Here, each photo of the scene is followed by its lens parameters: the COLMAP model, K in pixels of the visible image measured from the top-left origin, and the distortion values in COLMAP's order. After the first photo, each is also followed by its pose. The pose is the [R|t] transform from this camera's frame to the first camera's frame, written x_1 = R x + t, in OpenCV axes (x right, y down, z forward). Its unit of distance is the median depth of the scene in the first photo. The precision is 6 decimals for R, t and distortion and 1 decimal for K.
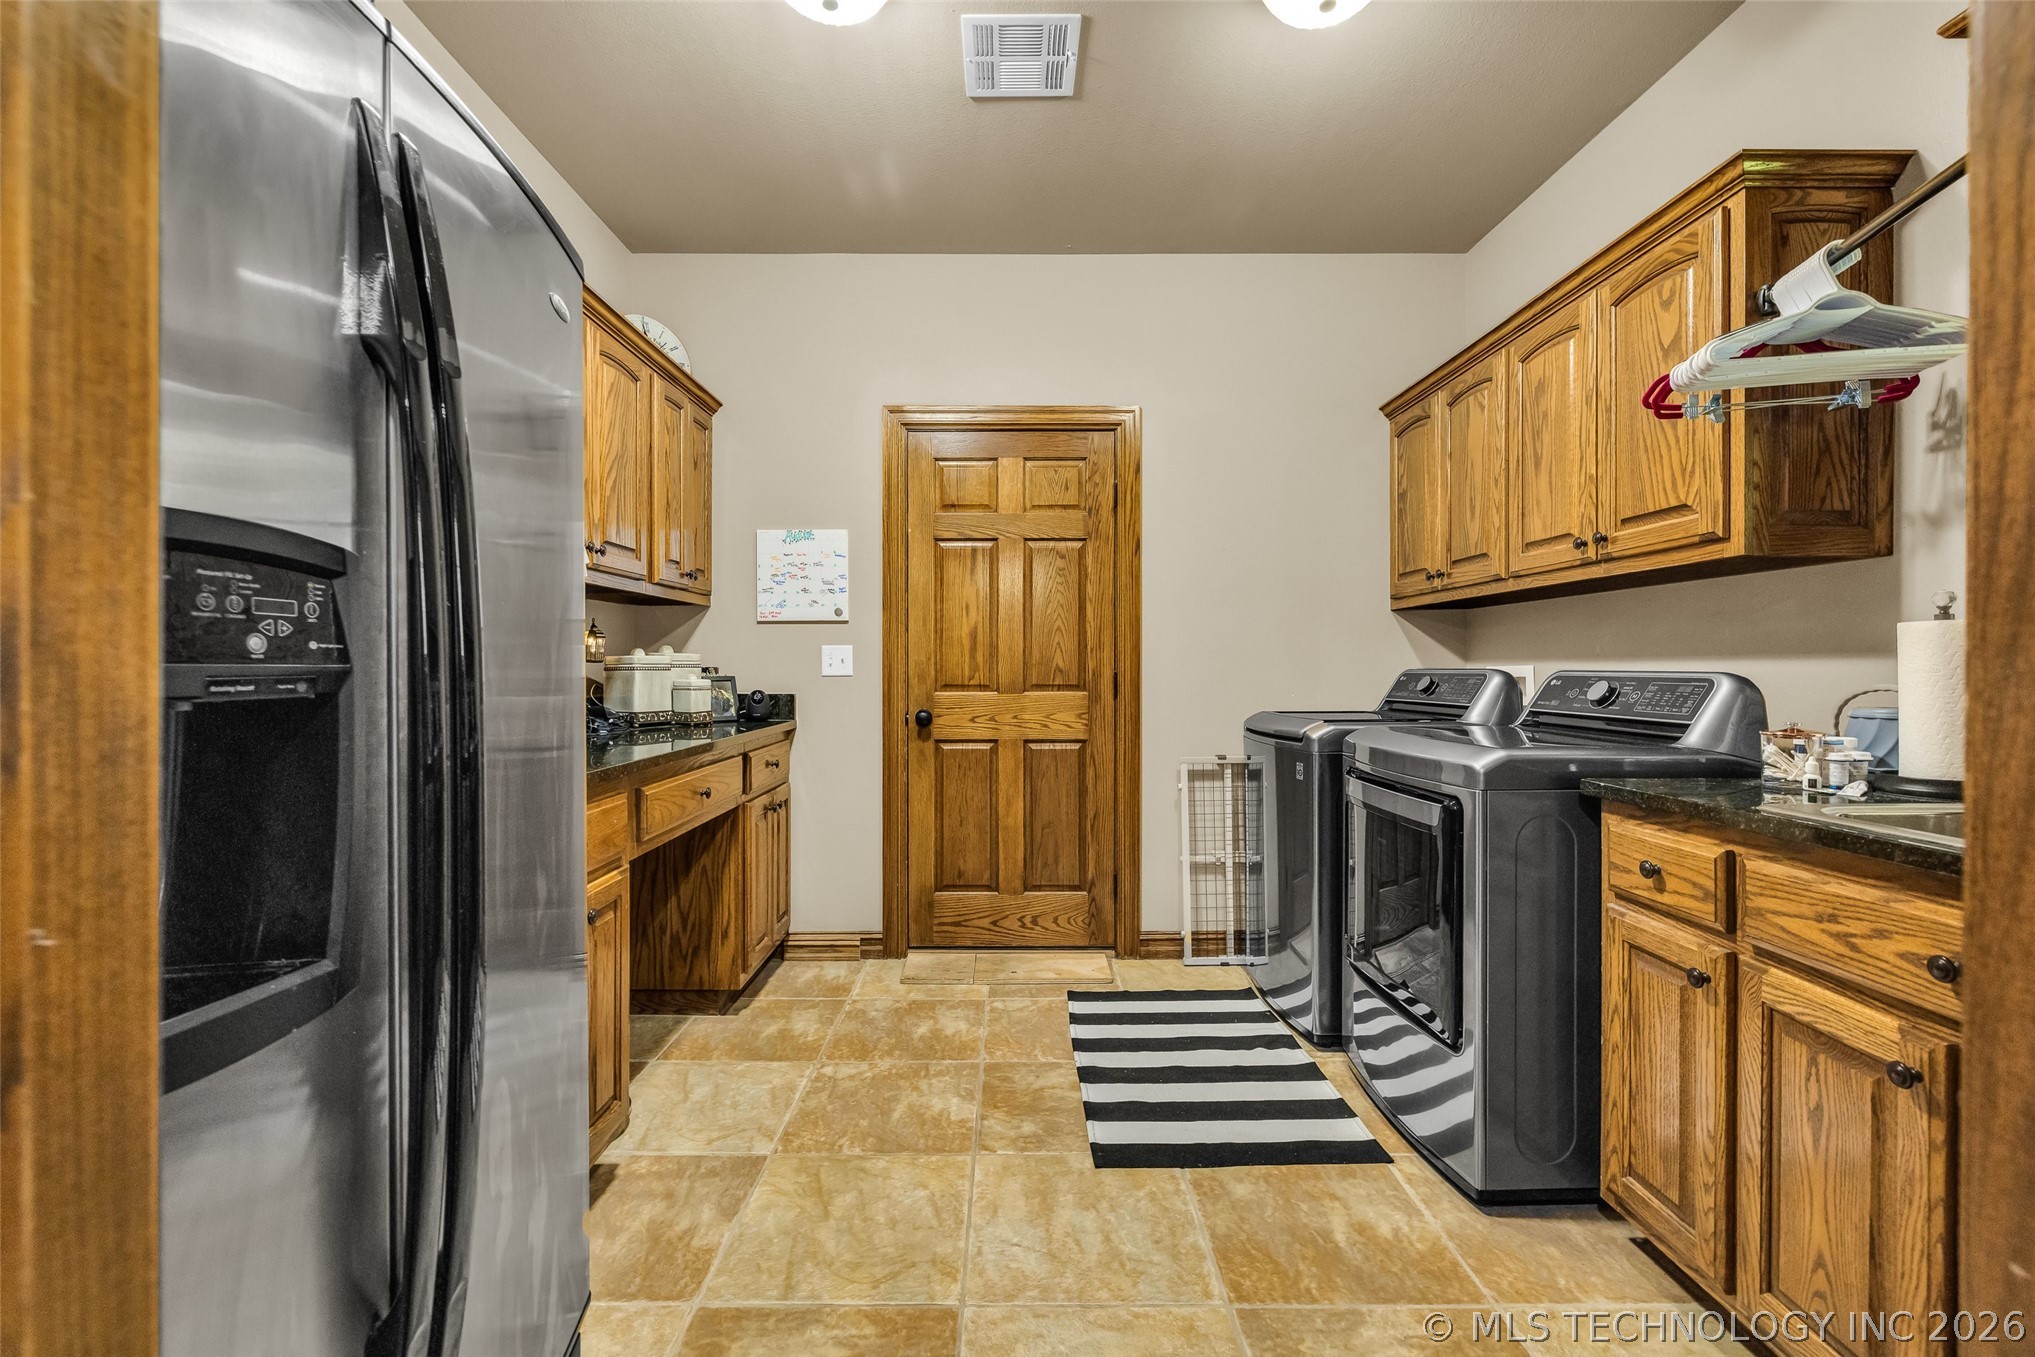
lens RADIAL K [[862.0, 0, 1017.9], [0, 862.0, 670.3], [0, 0, 1]] dist [0.001996, 0.000217]
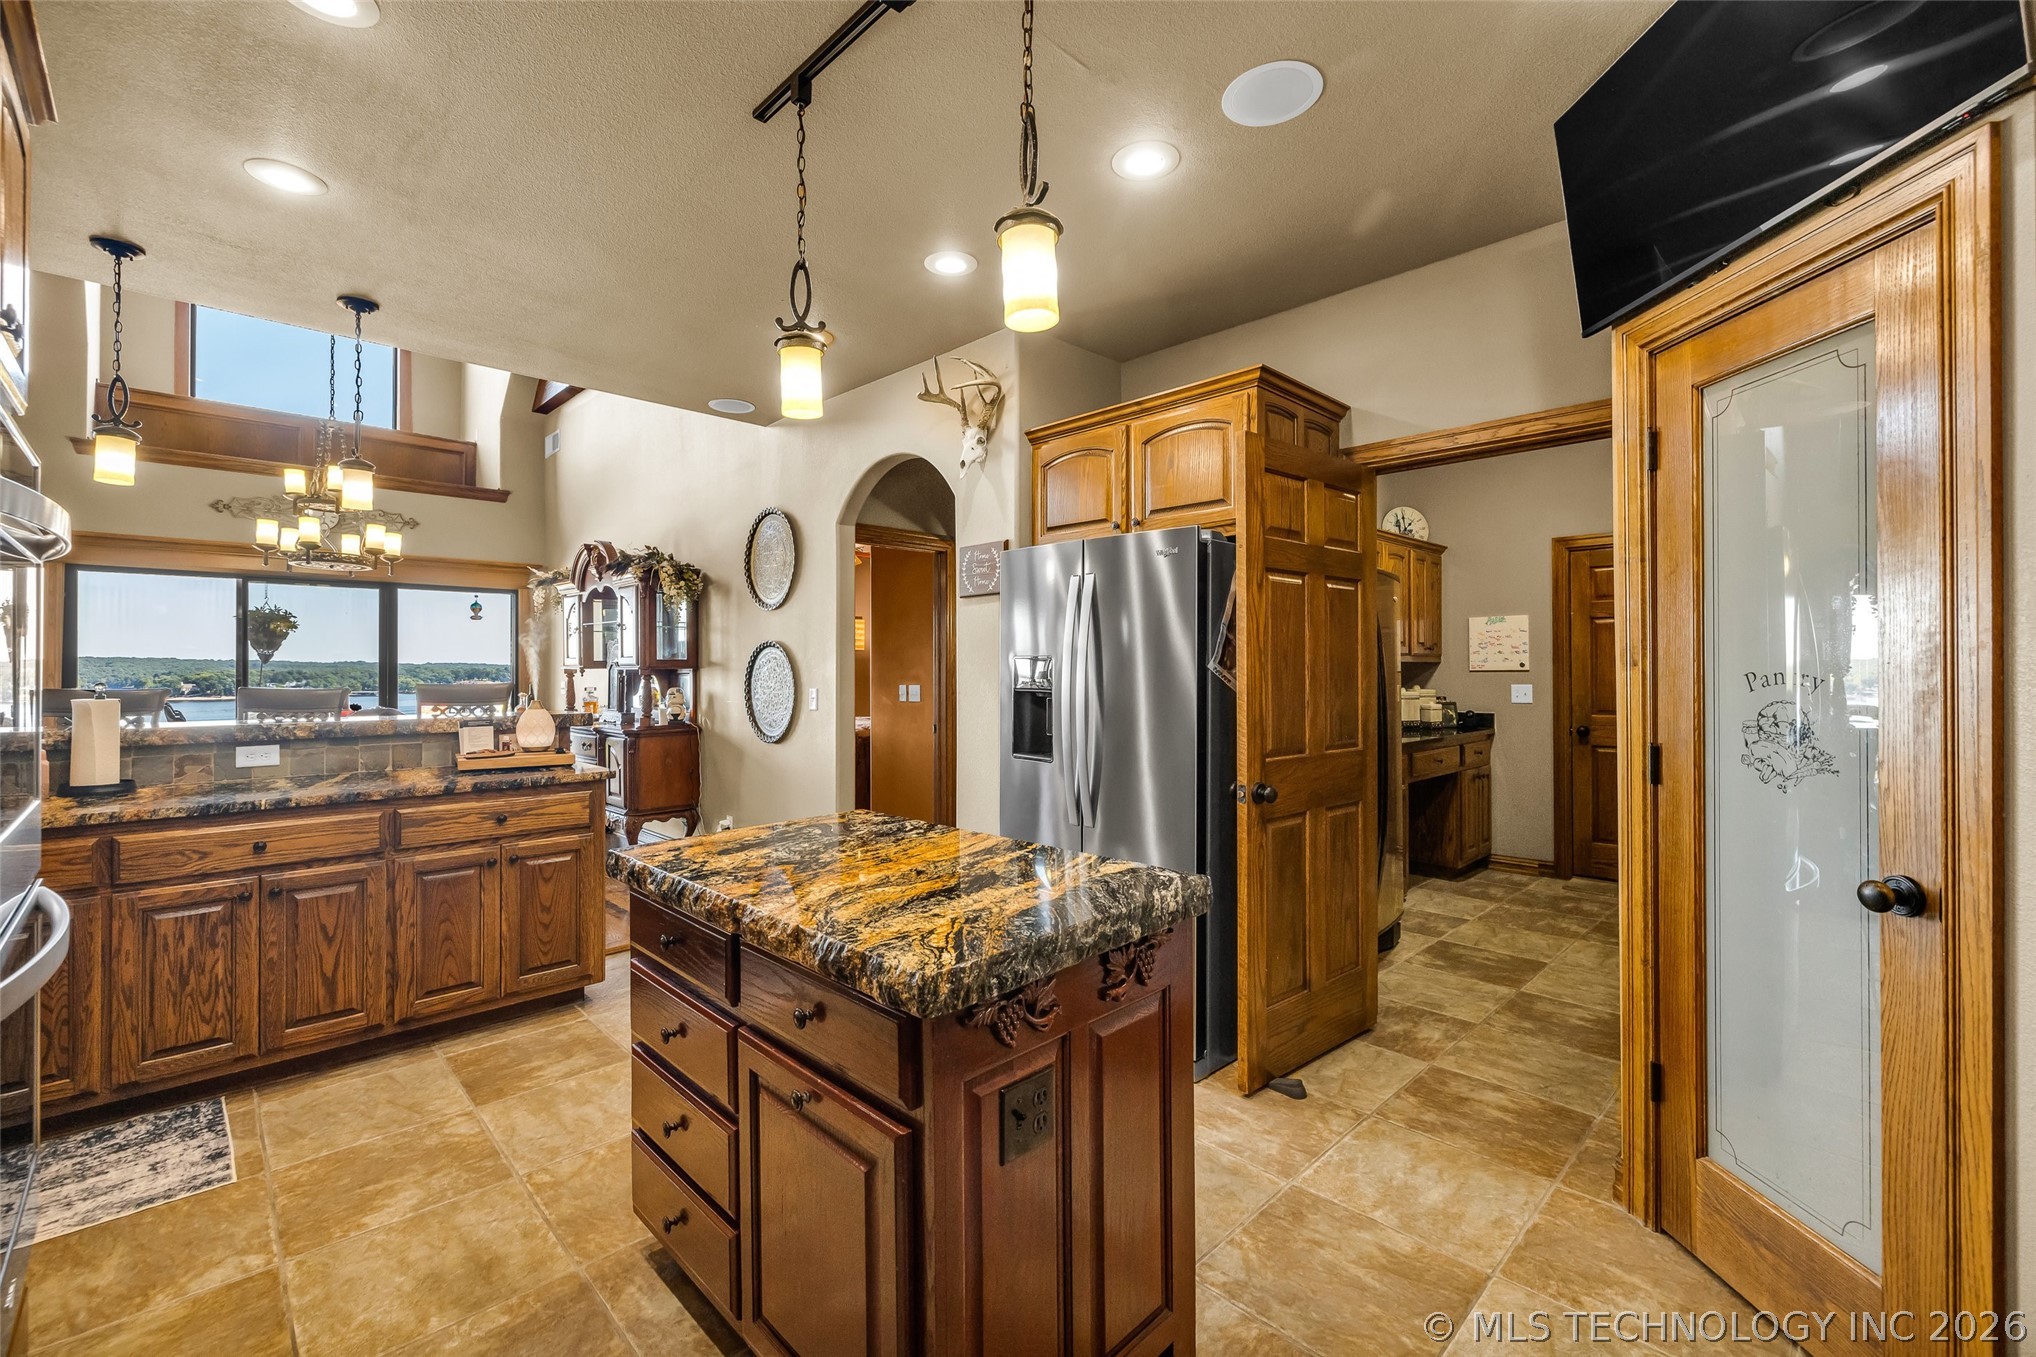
lens RADIAL K [[862.4, 0, 1018.4], [0, 862.4, 670.9], [0, 0, 1]] dist [0.001996, 0.000217]
pose [[0.700869, -0.005365, -0.713270, 0.304571], [0.000458, 0.999975, -0.007072, -0.045639], [0.713290, 0.004630, 0.700853, -0.878910]]
